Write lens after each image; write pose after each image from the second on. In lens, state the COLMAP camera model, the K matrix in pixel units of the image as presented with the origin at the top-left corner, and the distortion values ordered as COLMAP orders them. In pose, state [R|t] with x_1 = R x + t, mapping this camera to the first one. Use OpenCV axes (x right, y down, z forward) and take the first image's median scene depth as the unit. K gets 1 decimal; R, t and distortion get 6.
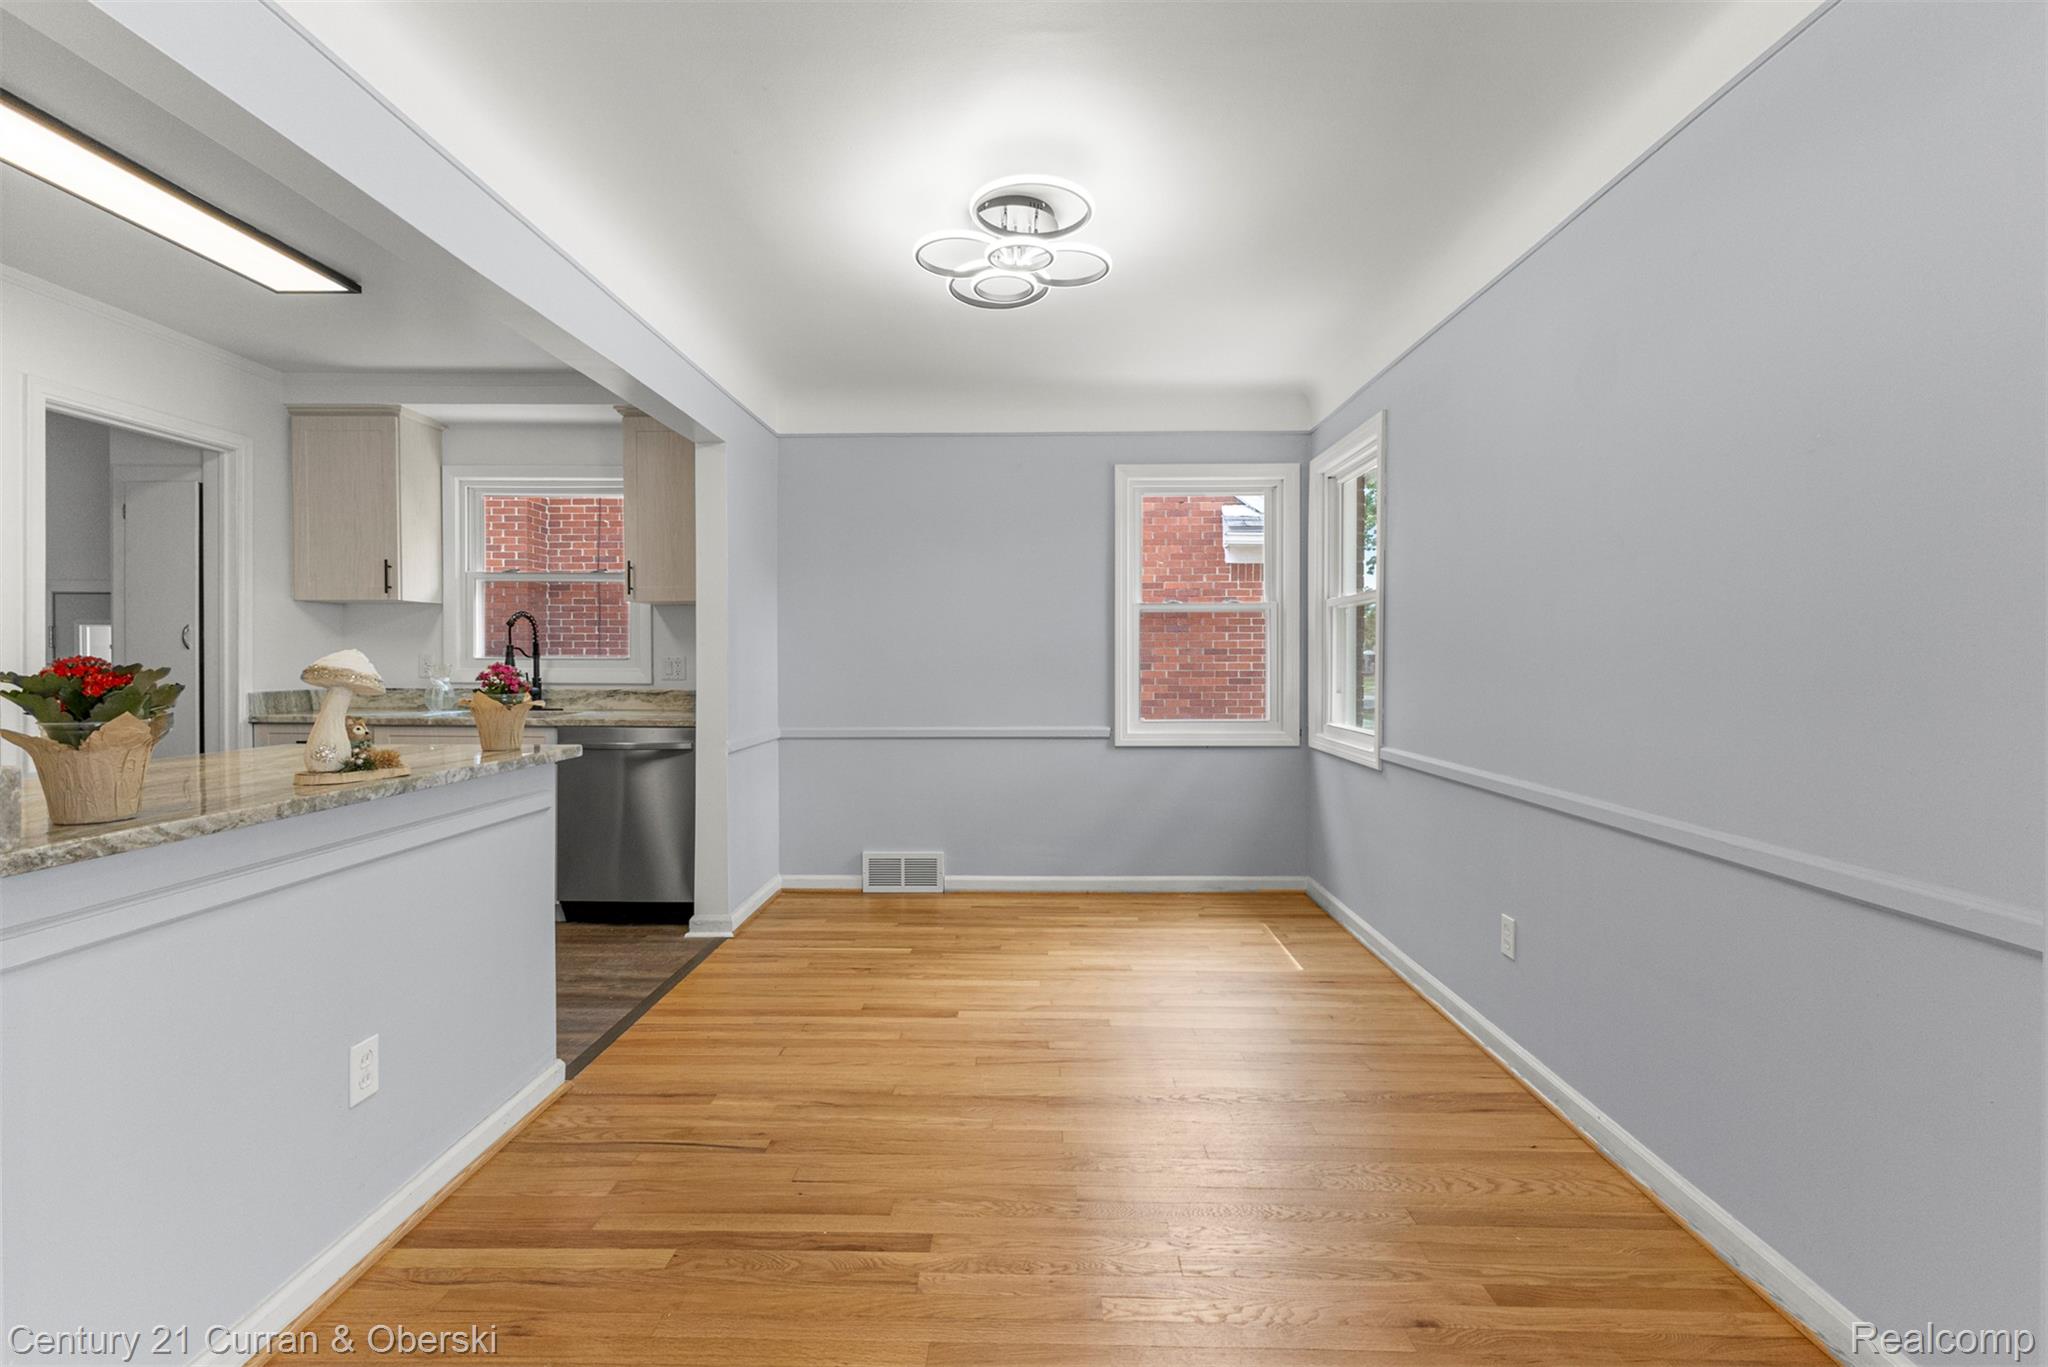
lens RADIAL K [[904.6, 0, 1024.1], [0, 904.6, 669.5], [0, 0, 1]] dist [0.004109, 0.000241]
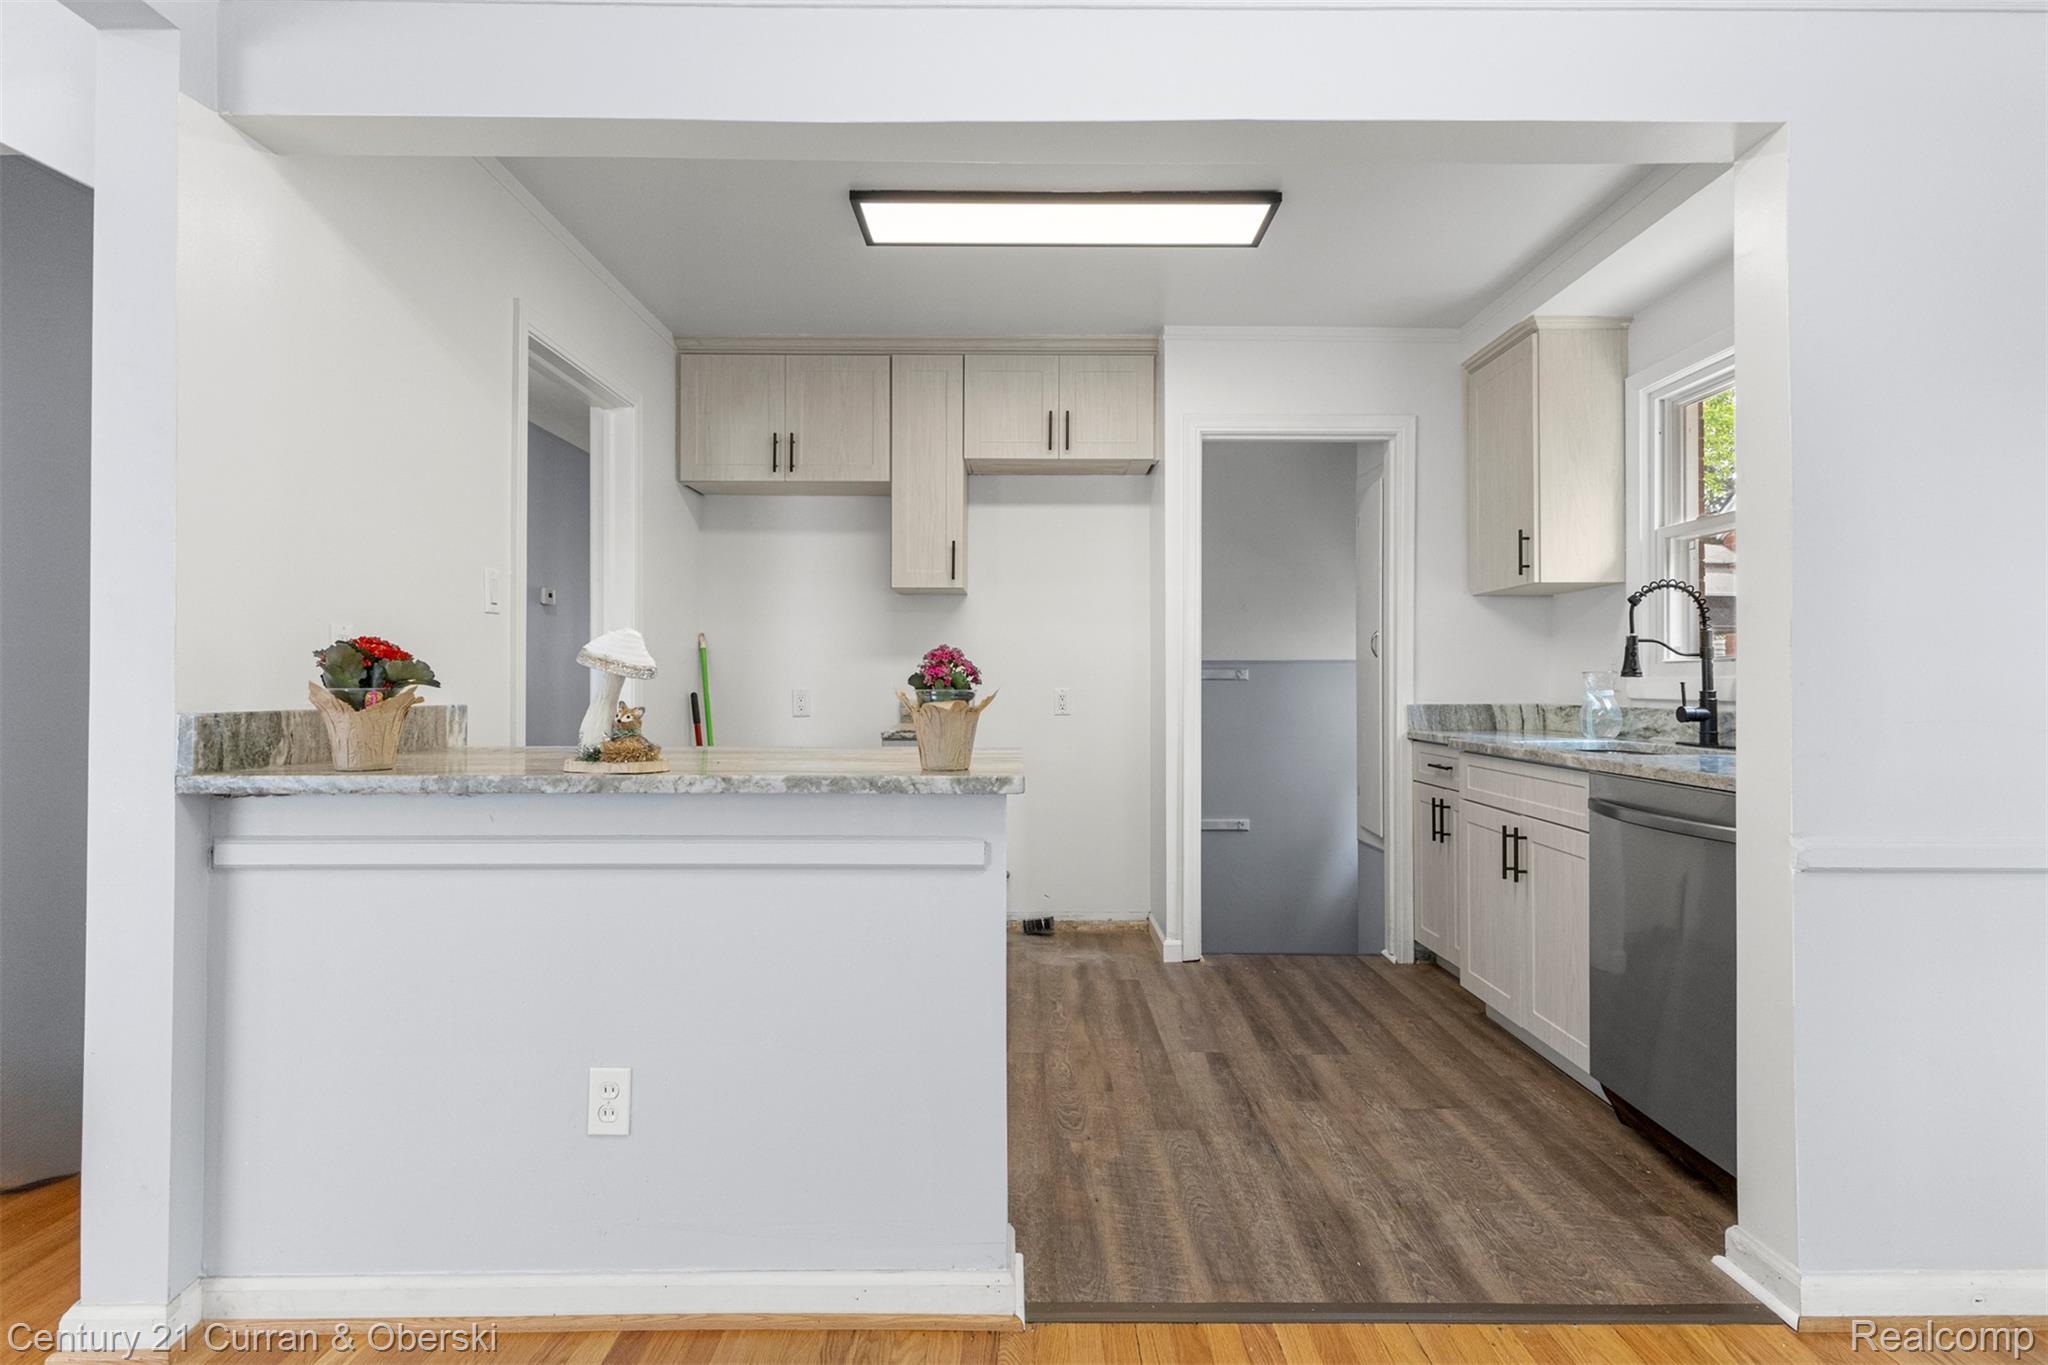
lens RADIAL K [[1019.0, 0, 1028.9], [0, 1019.0, 670.8], [0, 0, 1]] dist [0.013685, -0.000435]
pose [[0.024058, -0.015608, -0.999589, 0.131749], [-0.013874, 0.999777, -0.015945, 0.014333], [0.999614, 0.014252, 0.023836, 0.631980]]
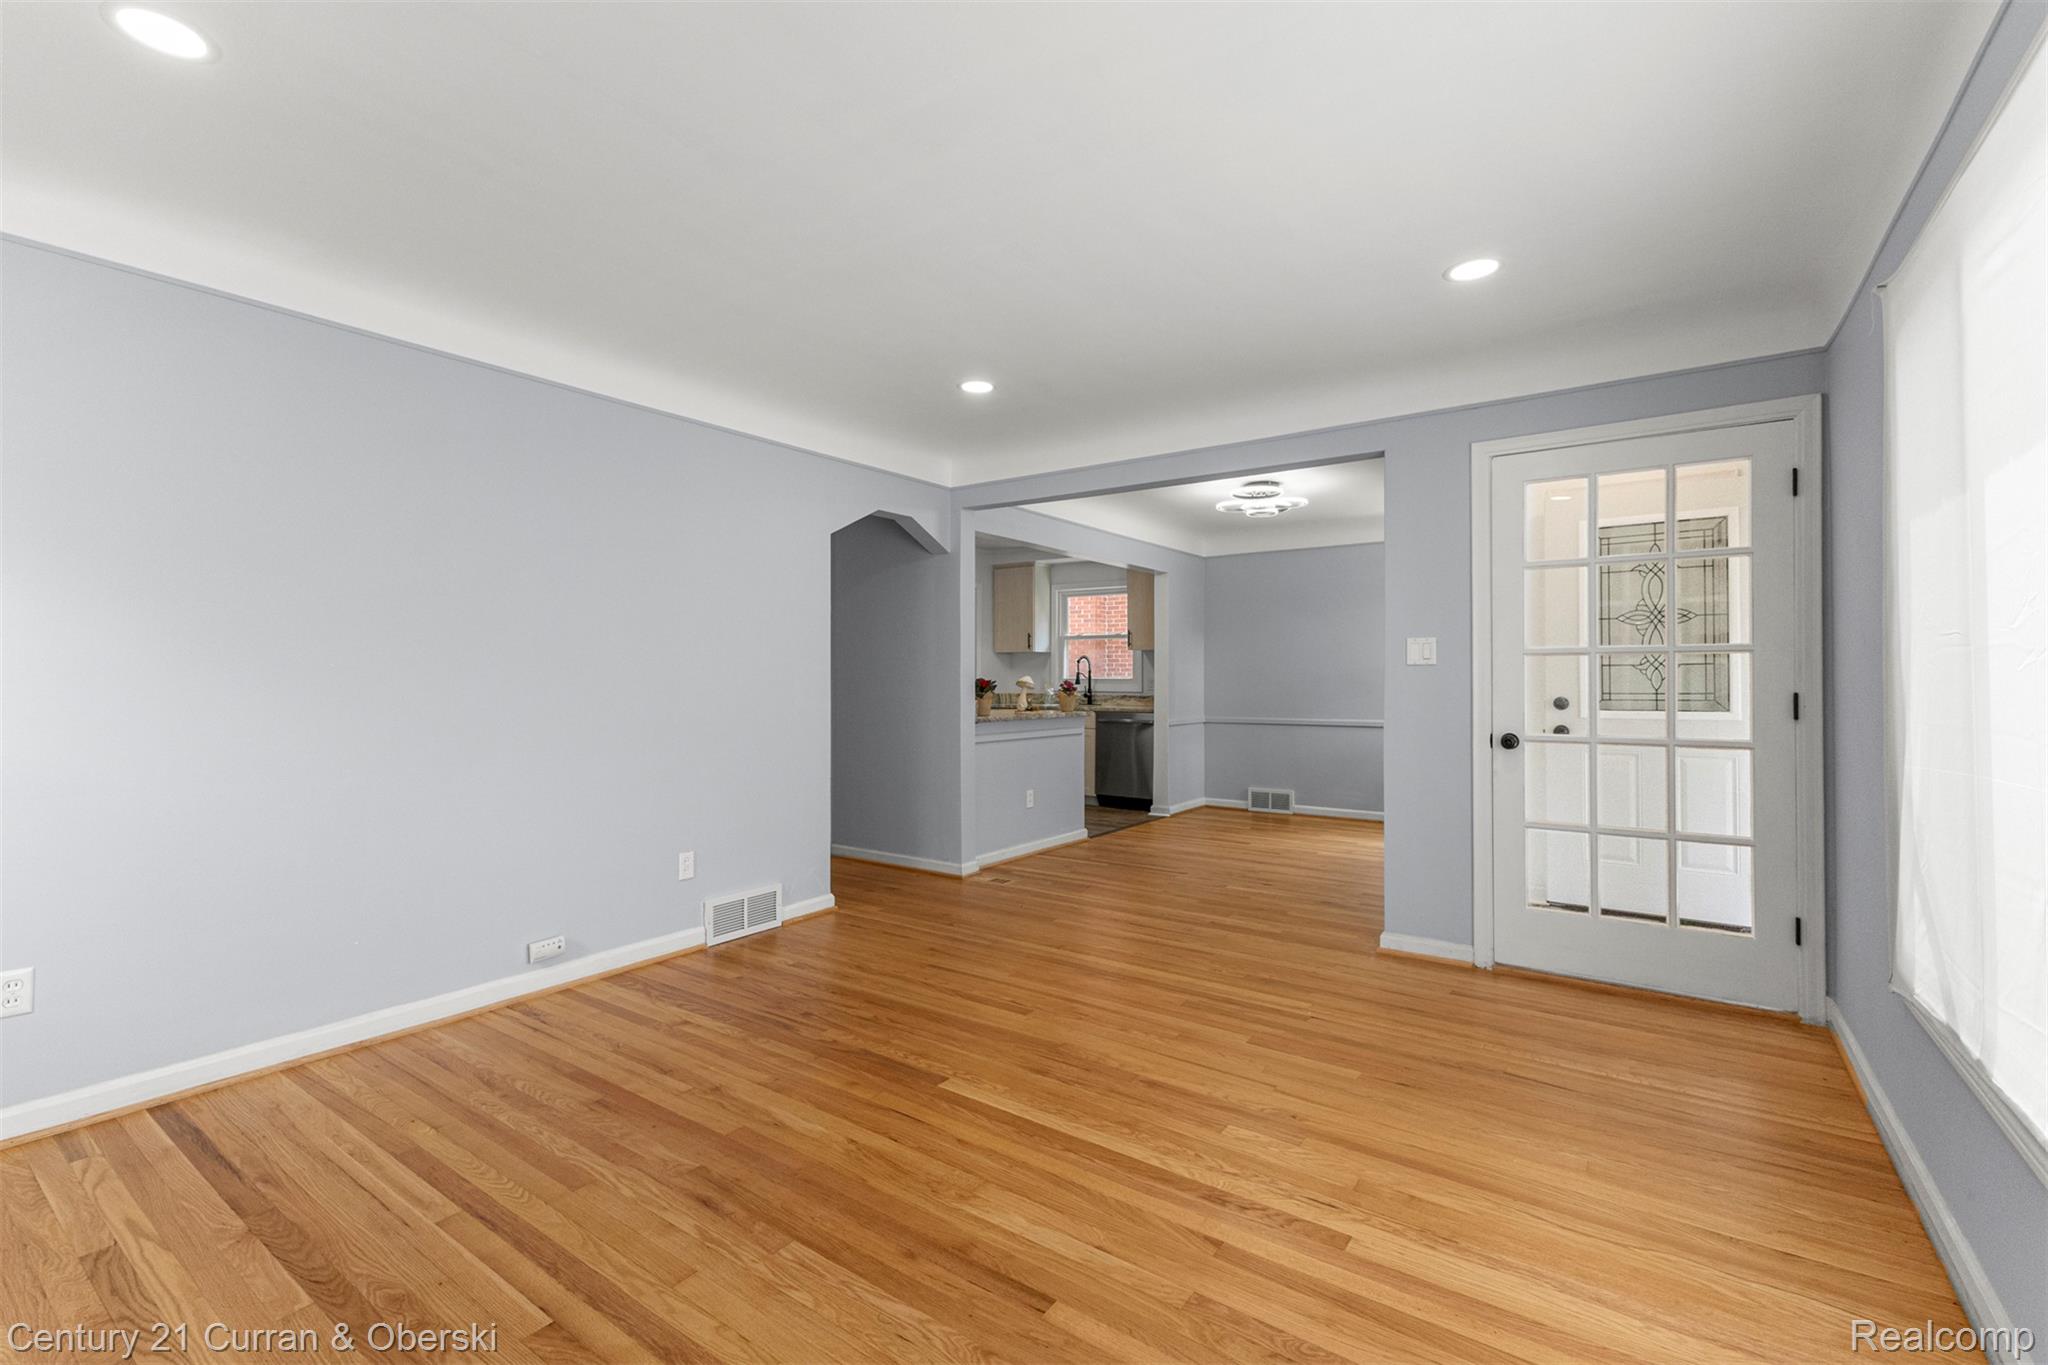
lens RADIAL K [[904.6, 0, 1024.1], [0, 904.6, 668.5], [0, 0, 1]] dist [0.004109, 0.000241]
pose [[0.824473, -0.005869, -0.565871, 0.547507], [-0.007153, 0.999758, -0.020790, 0.008821], [0.565856, 0.021188, 0.824232, -0.845401]]
